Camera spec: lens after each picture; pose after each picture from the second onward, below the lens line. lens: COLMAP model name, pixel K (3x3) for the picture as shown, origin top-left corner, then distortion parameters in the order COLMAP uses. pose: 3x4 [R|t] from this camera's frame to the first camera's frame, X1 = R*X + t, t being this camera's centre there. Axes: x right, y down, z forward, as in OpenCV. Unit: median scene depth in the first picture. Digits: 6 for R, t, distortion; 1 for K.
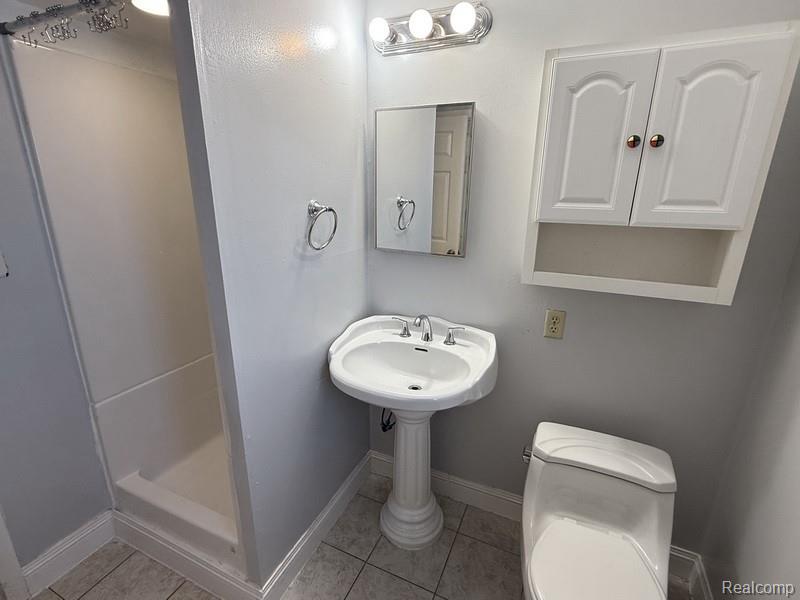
lens RADIAL K [[385.6, 0, 400.0], [0, 385.6, 300.0], [0, 0, 1]] dist [-0.000830, 0.000119]
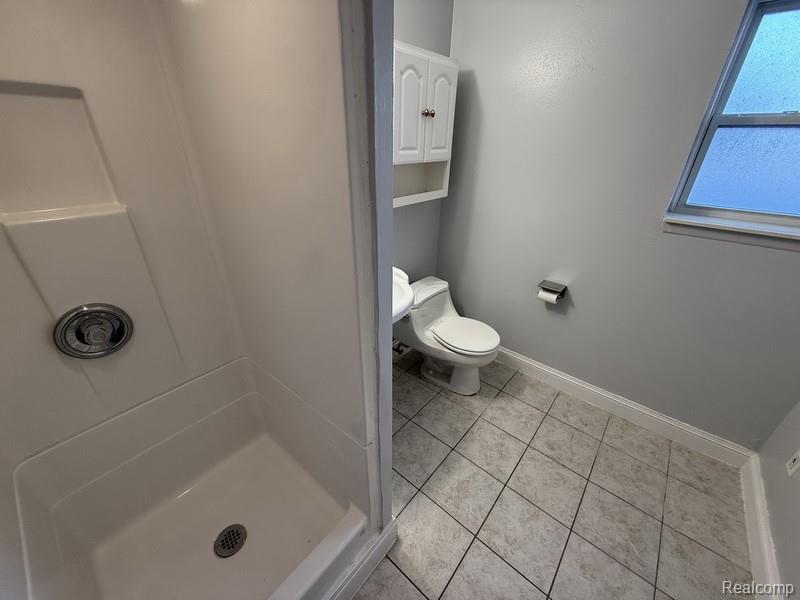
lens RADIAL K [[317.1, 0, 399.3], [0, 317.1, 301.4], [0, 0, 1]] dist [0.000478, -0.000287]
pose [[0.285405, -0.440365, 0.851248, -1.014999], [0.274820, 0.888495, 0.367492, -0.189291], [-0.918160, 0.129056, 0.374602, 0.619075]]
